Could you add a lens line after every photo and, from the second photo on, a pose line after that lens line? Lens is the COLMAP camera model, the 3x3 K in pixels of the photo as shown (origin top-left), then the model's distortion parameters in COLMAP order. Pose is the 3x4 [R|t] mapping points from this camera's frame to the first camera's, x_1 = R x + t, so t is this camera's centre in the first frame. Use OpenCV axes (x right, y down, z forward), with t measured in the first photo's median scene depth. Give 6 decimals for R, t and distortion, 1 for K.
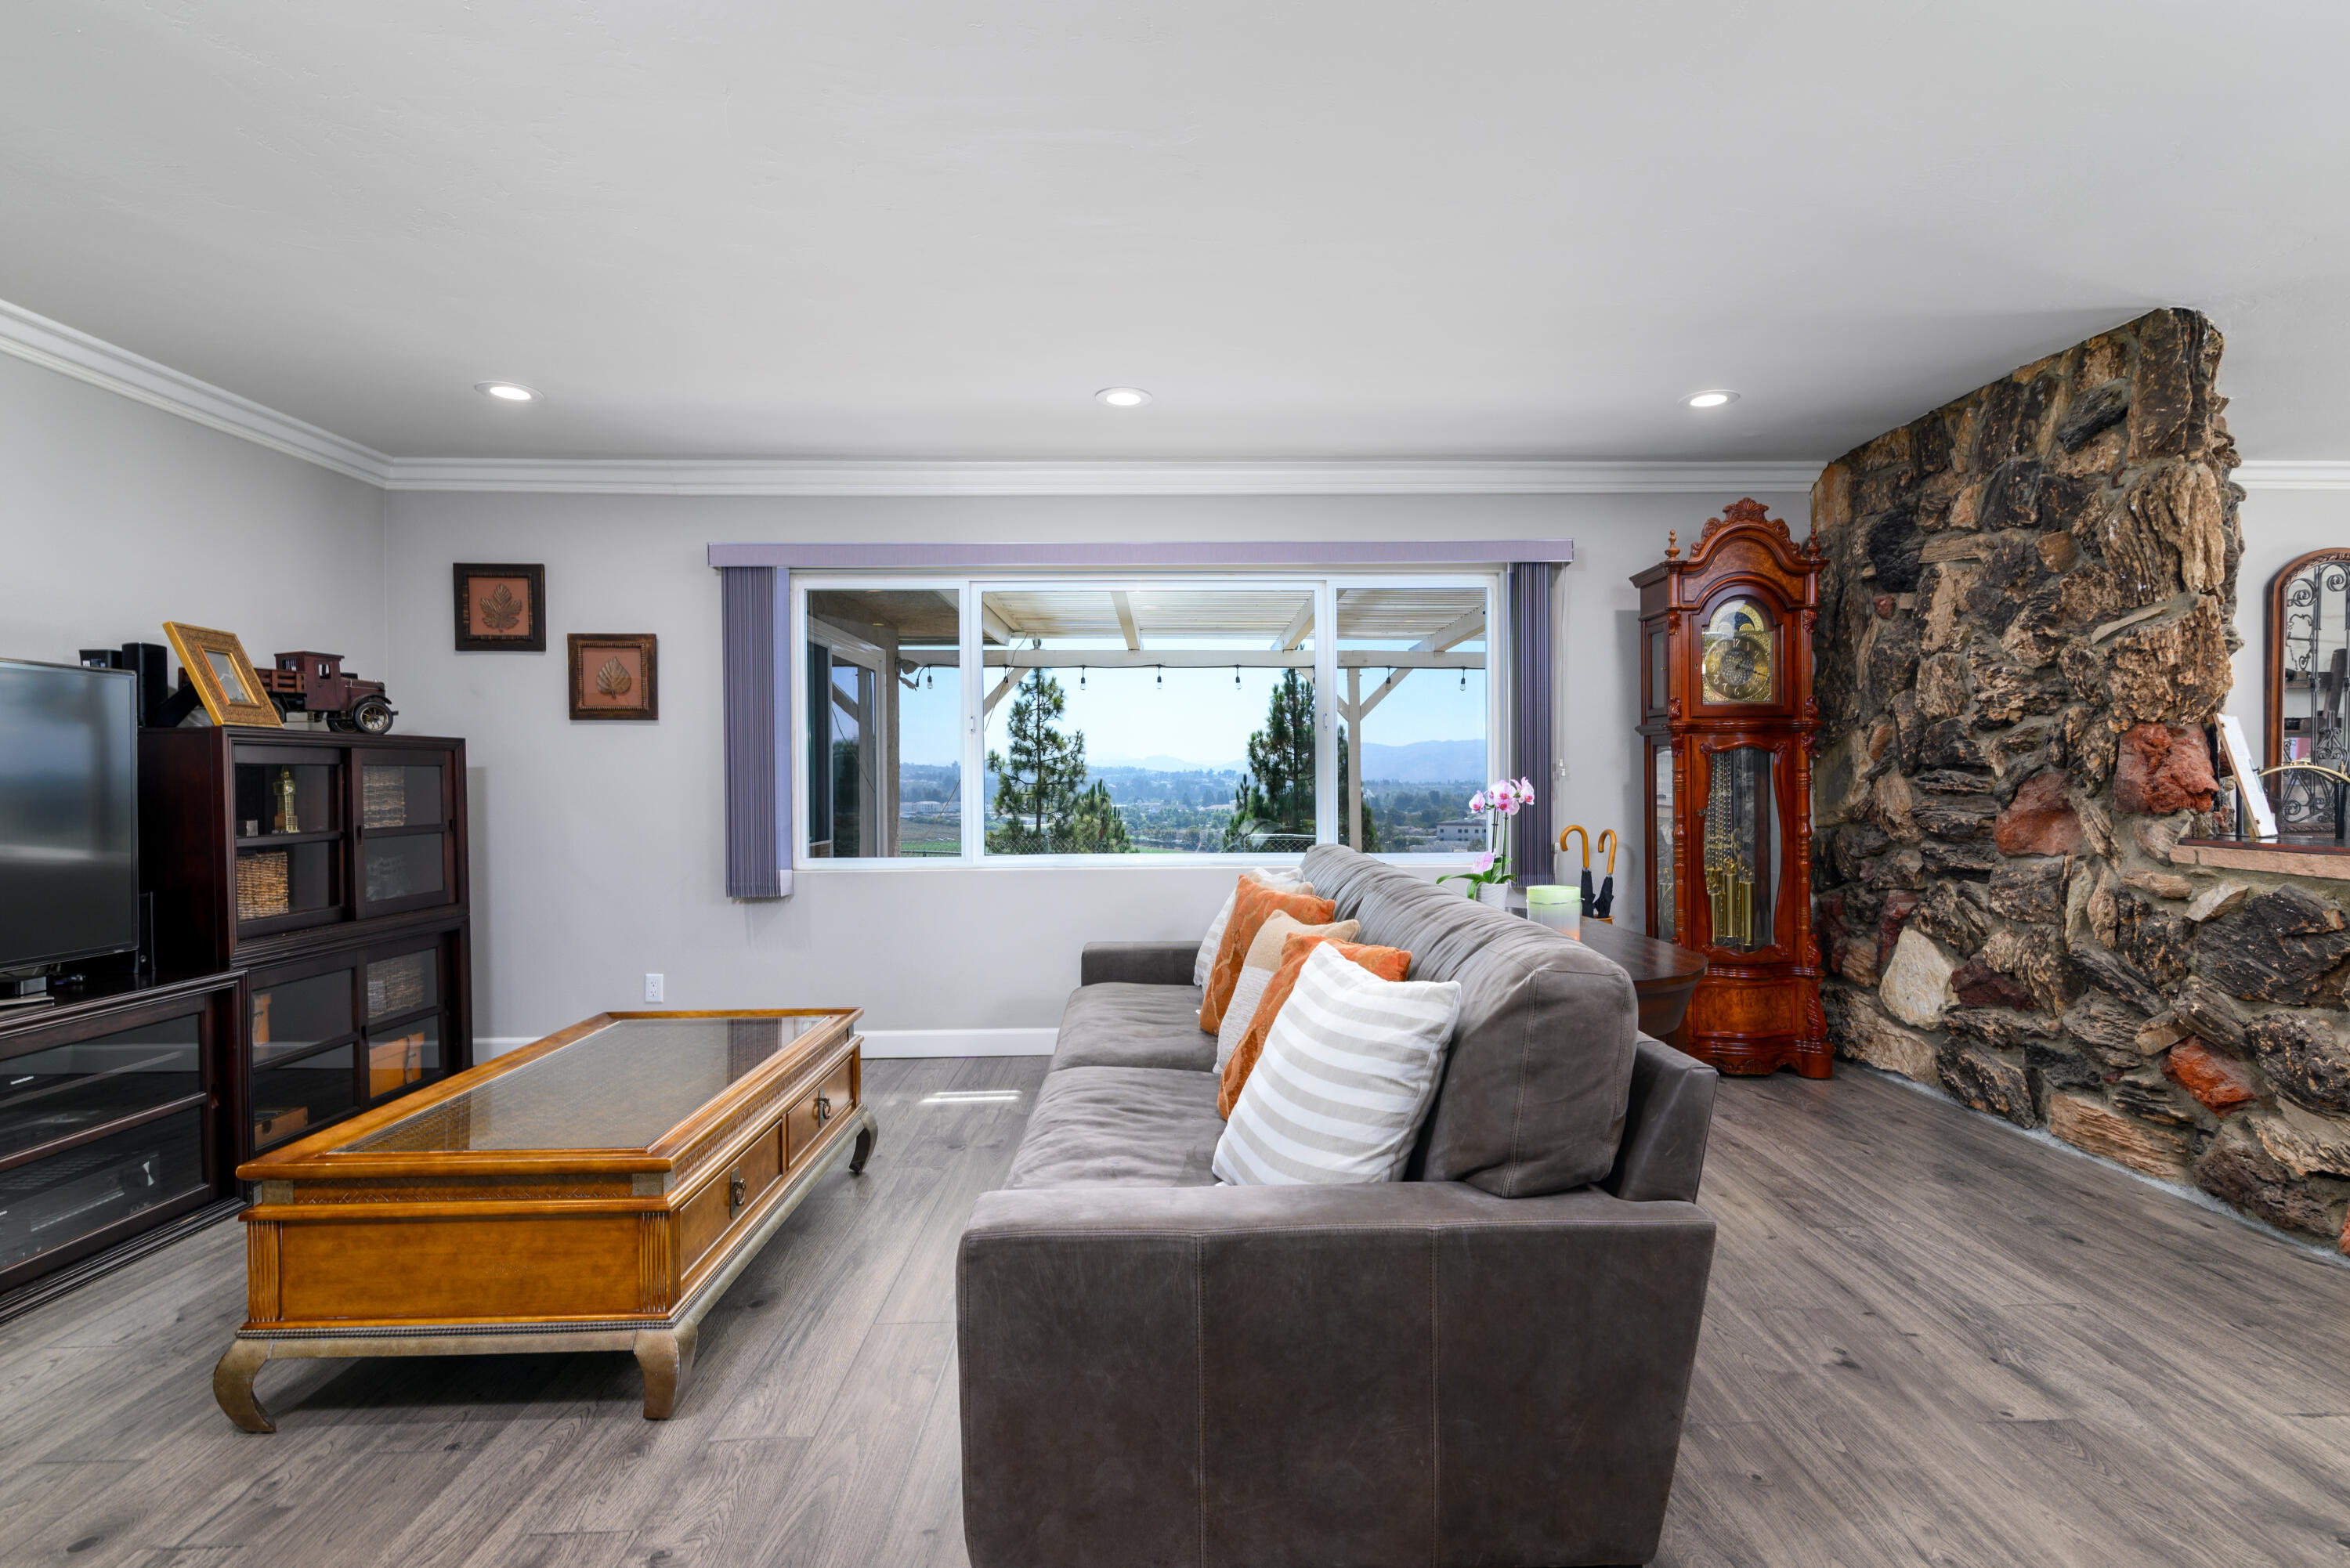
lens RADIAL K [[1083.1, 0, 1171.4], [0, 1083.1, 795.4], [0, 0, 1]] dist [0.002243, 0.000392]
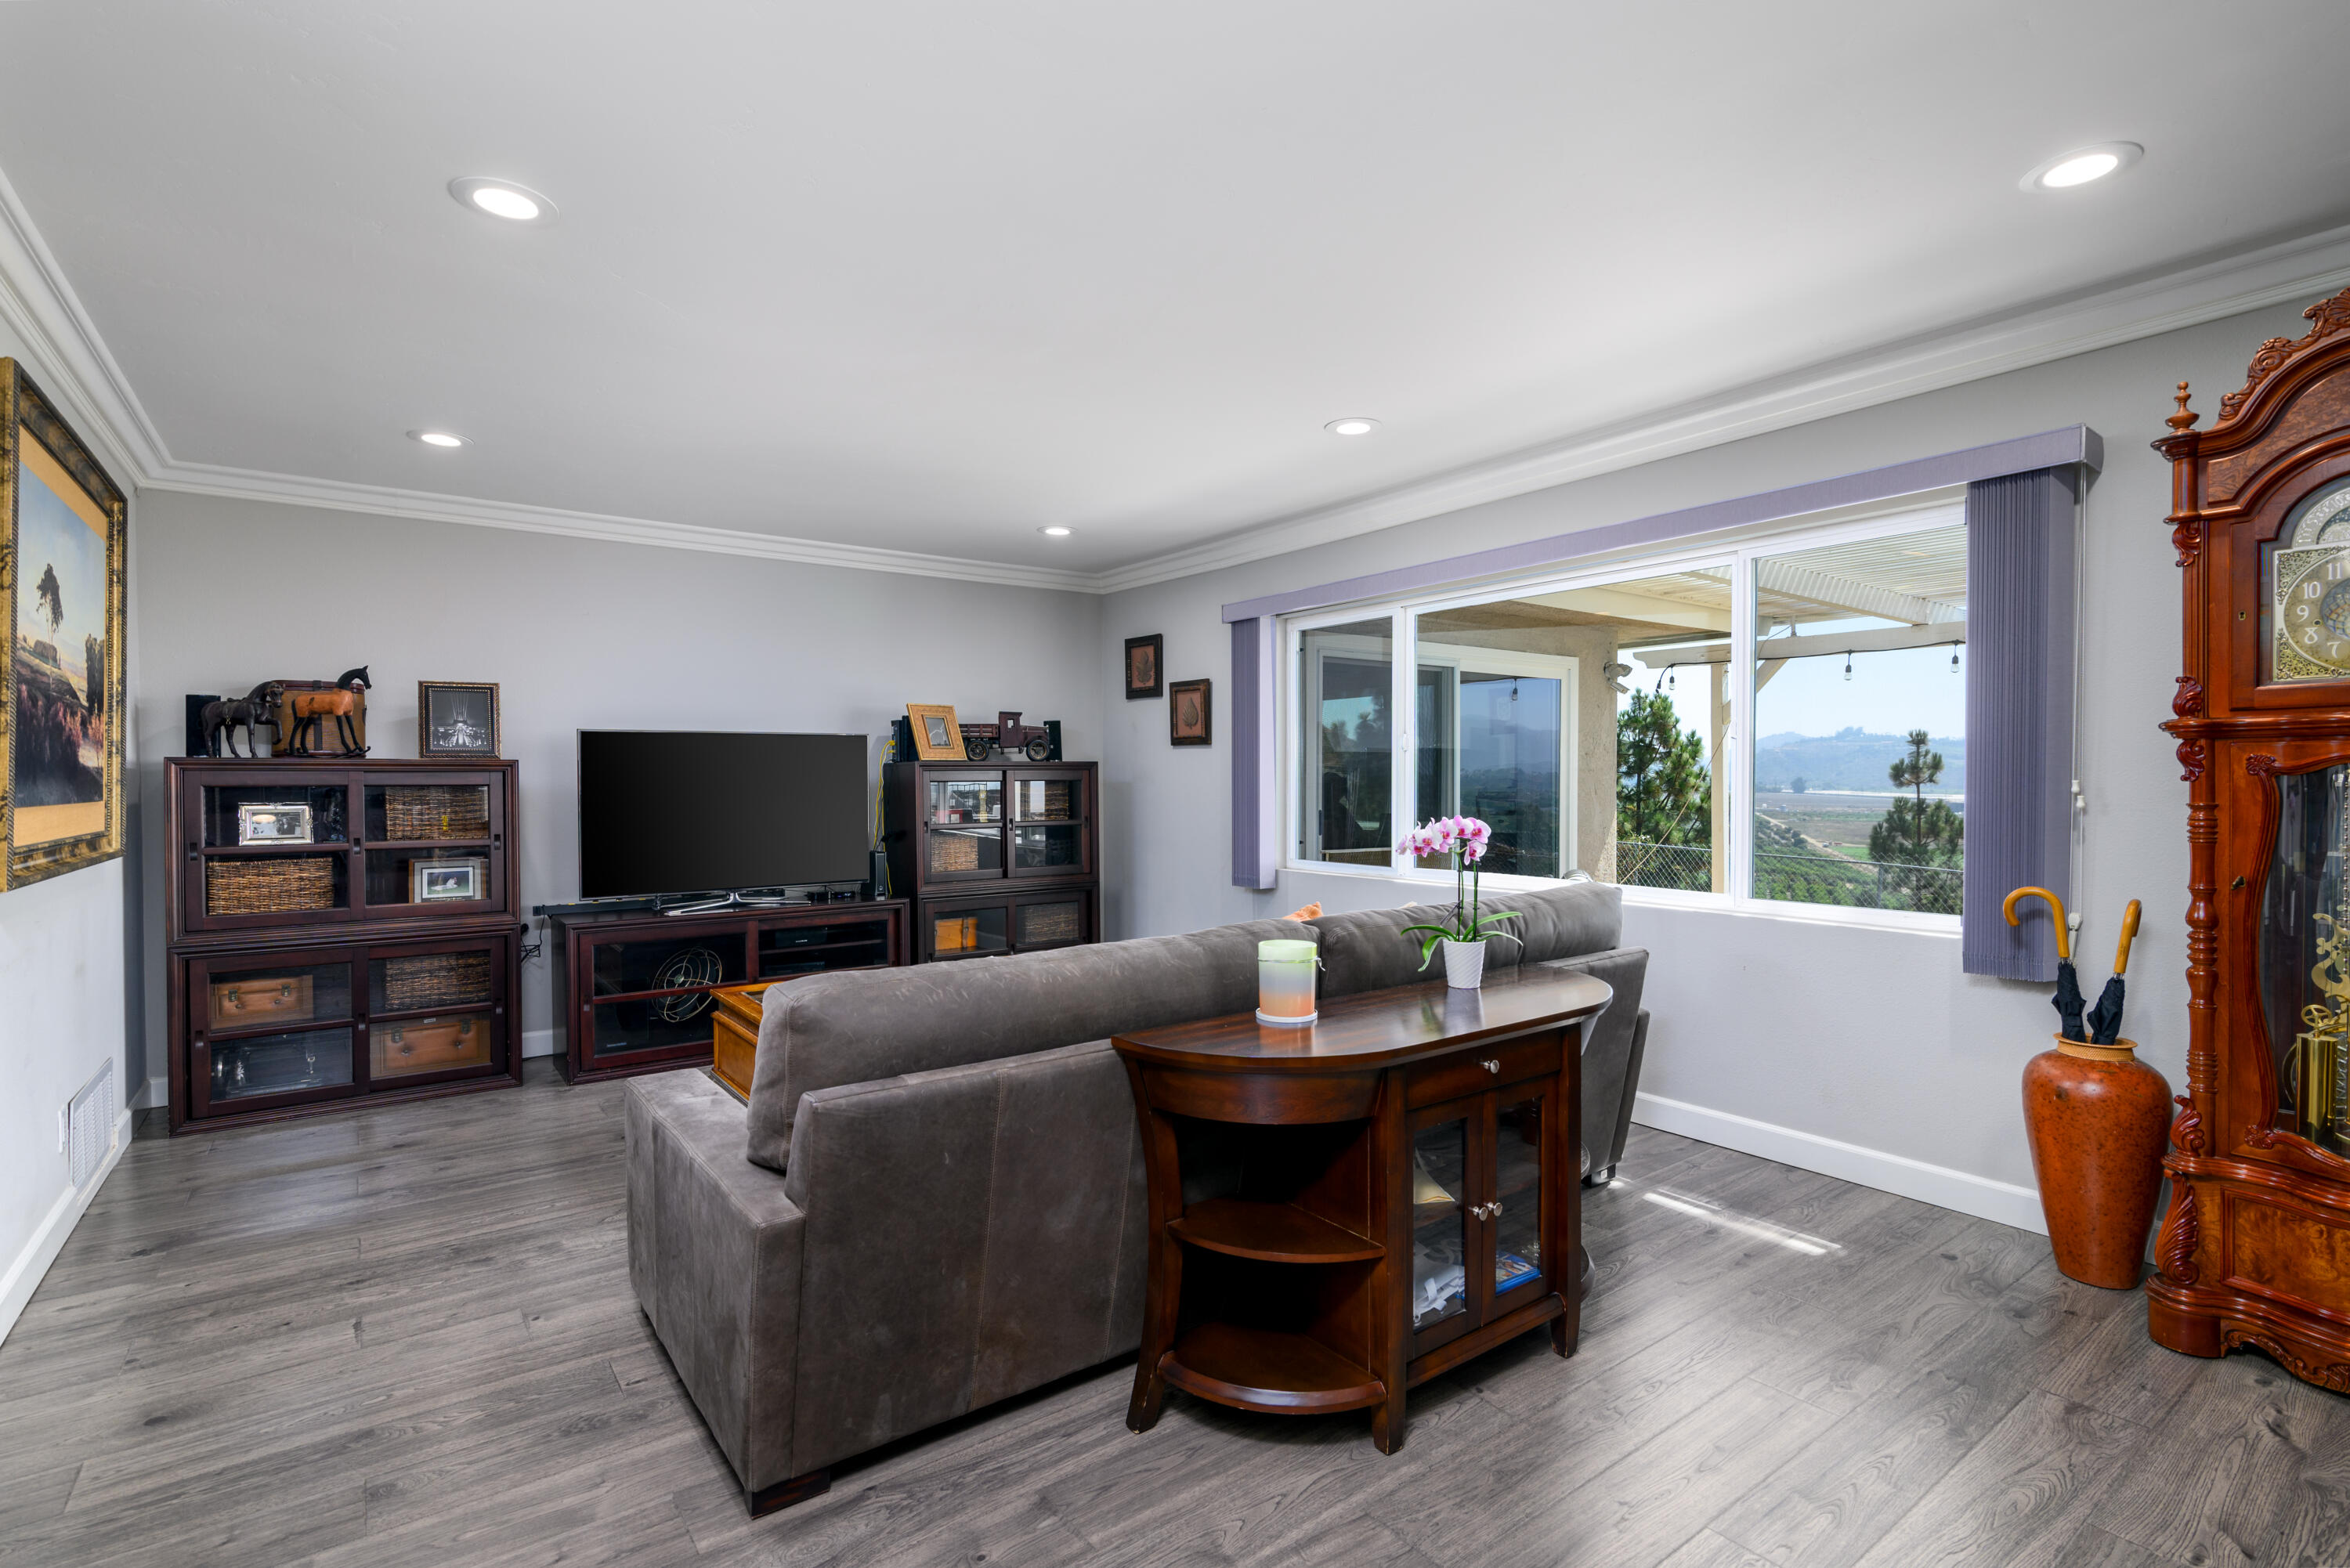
lens RADIAL K [[1122.4, 0, 1169.3], [0, 1122.4, 769.1], [0, 0, 1]] dist [0.000482, 0.000219]
pose [[0.564445, -0.002819, -0.825466, 0.721563], [-0.016169, 0.999765, -0.014470, -0.025622], [0.825312, 0.021514, 0.564267, 0.253688]]
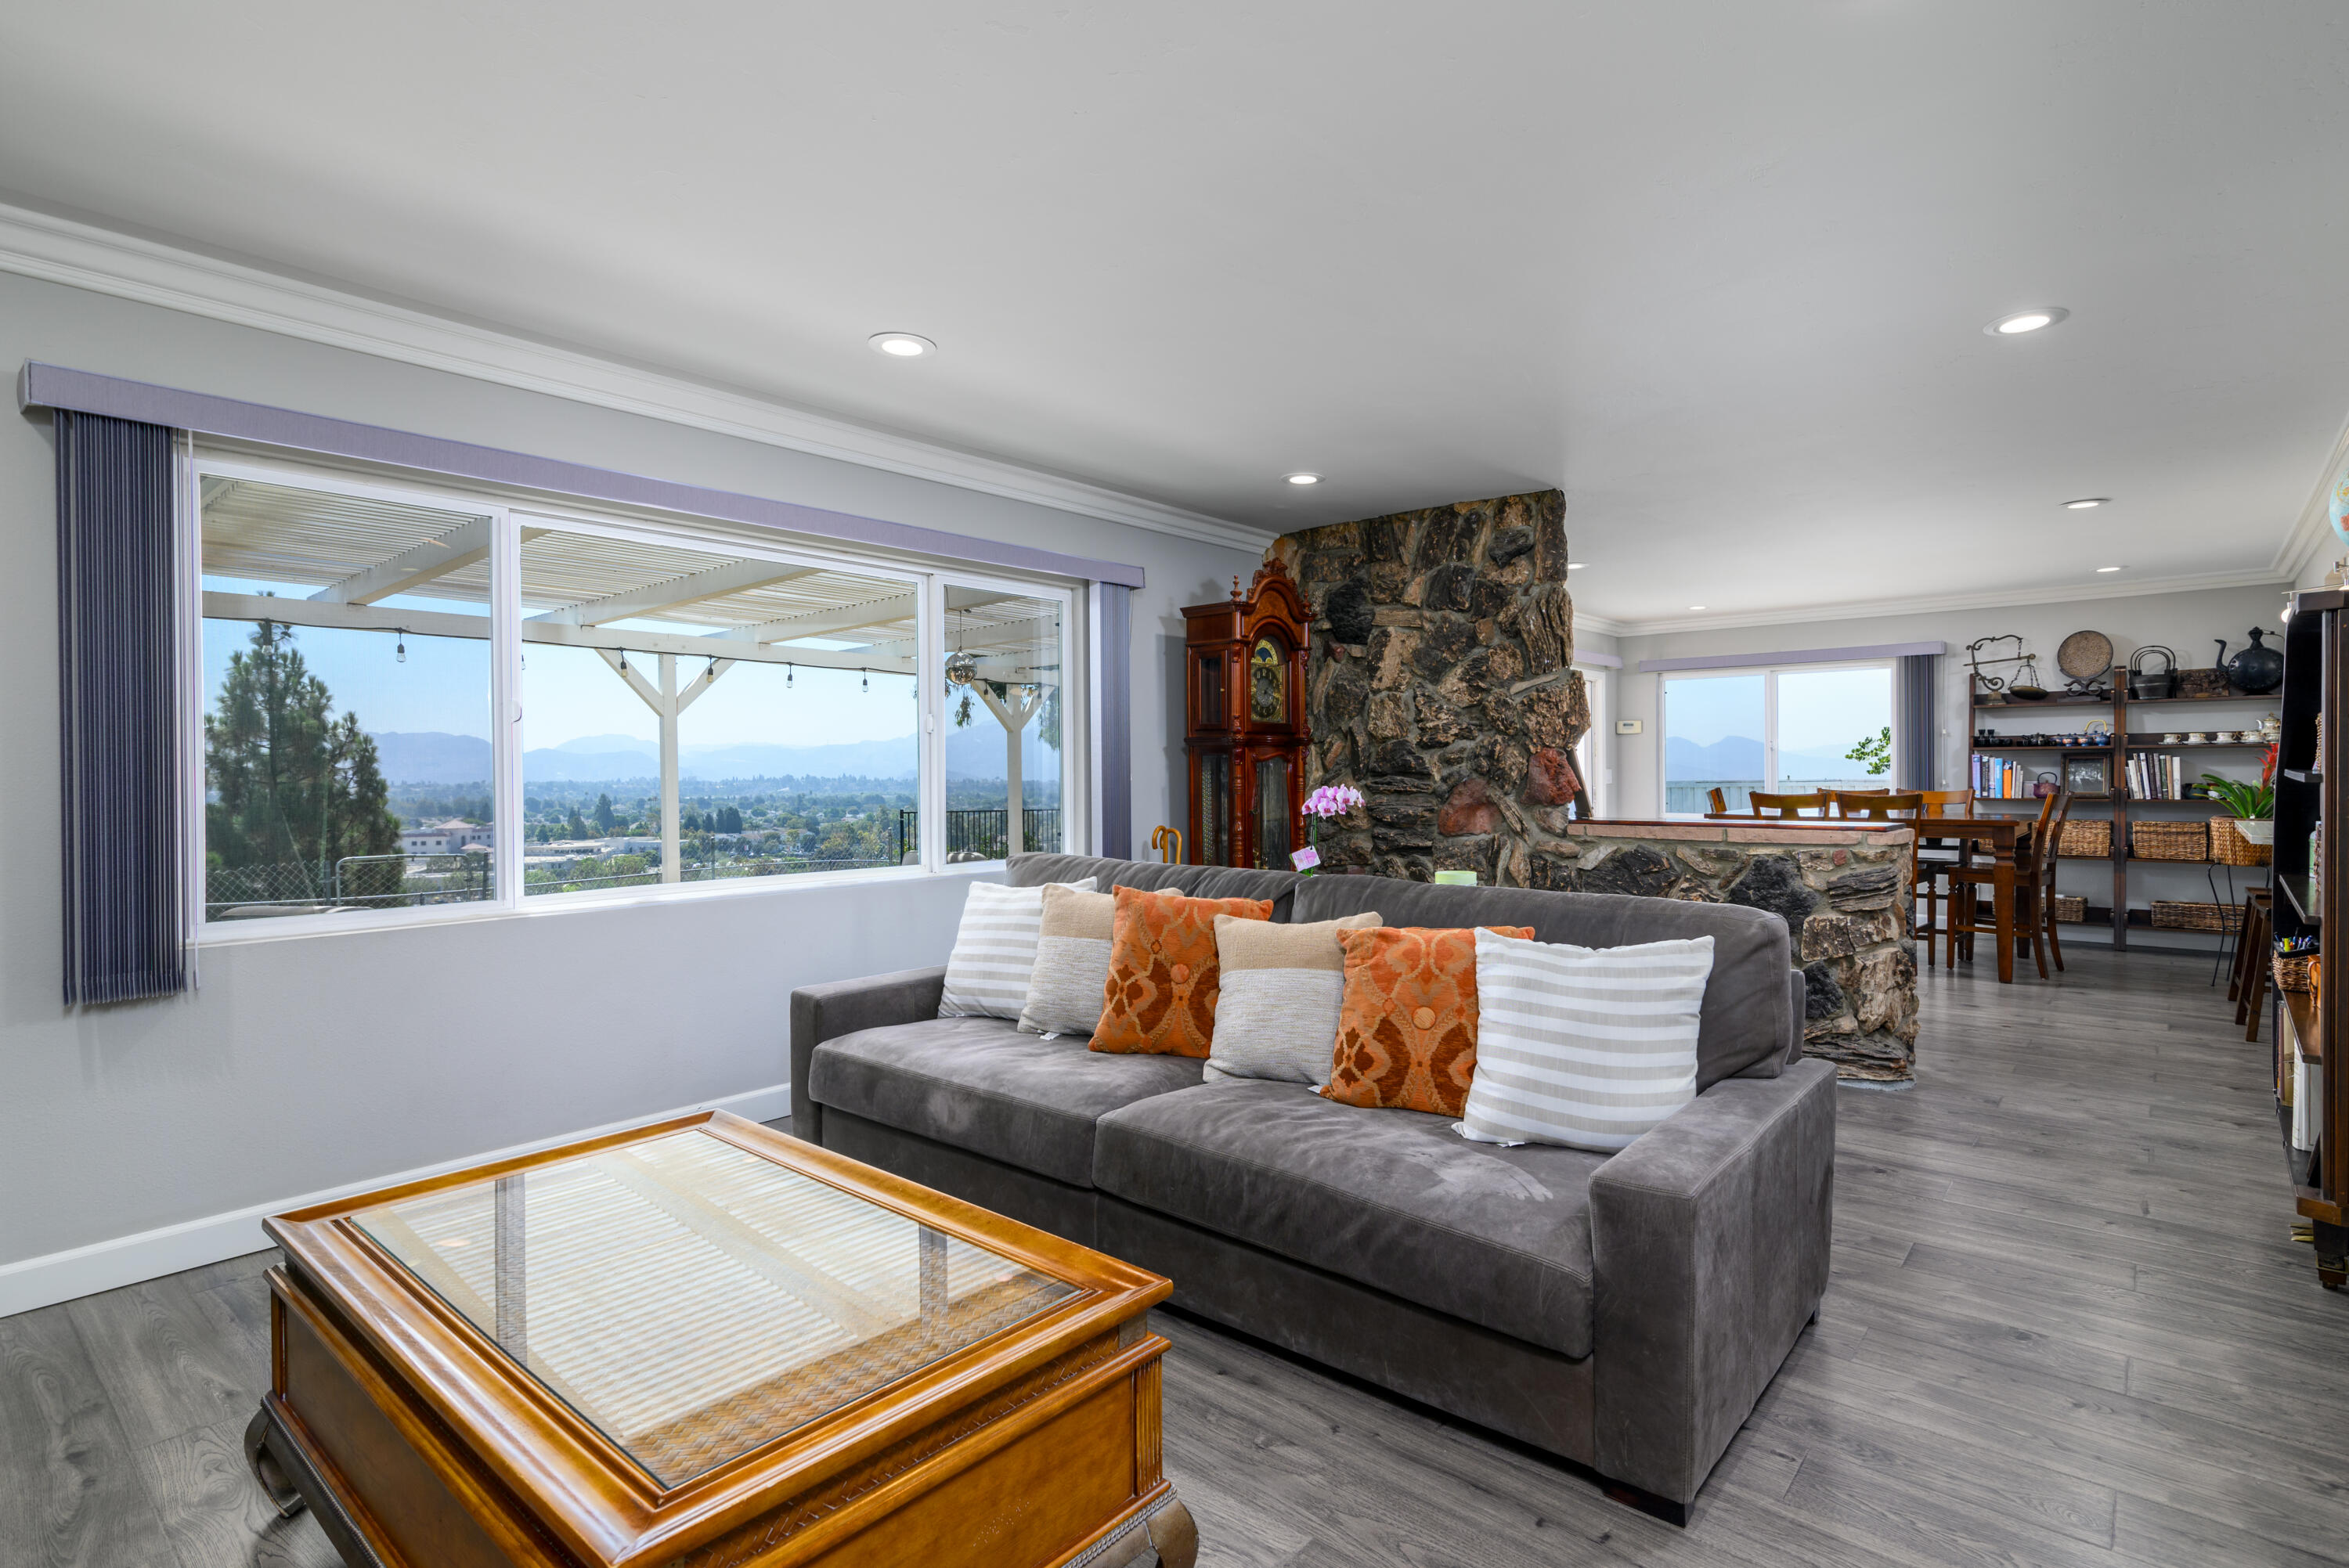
lens RADIAL K [[1138.9, 0, 1174.5], [0, 1138.9, 784.0], [0, 0, 1]] dist [-0.001526, -0.000033]
pose [[0.673937, -0.006756, 0.738758, -0.569643], [0.014661, 0.999884, -0.004231, -0.011594], [-0.738644, 0.013682, 0.673957, 0.232749]]
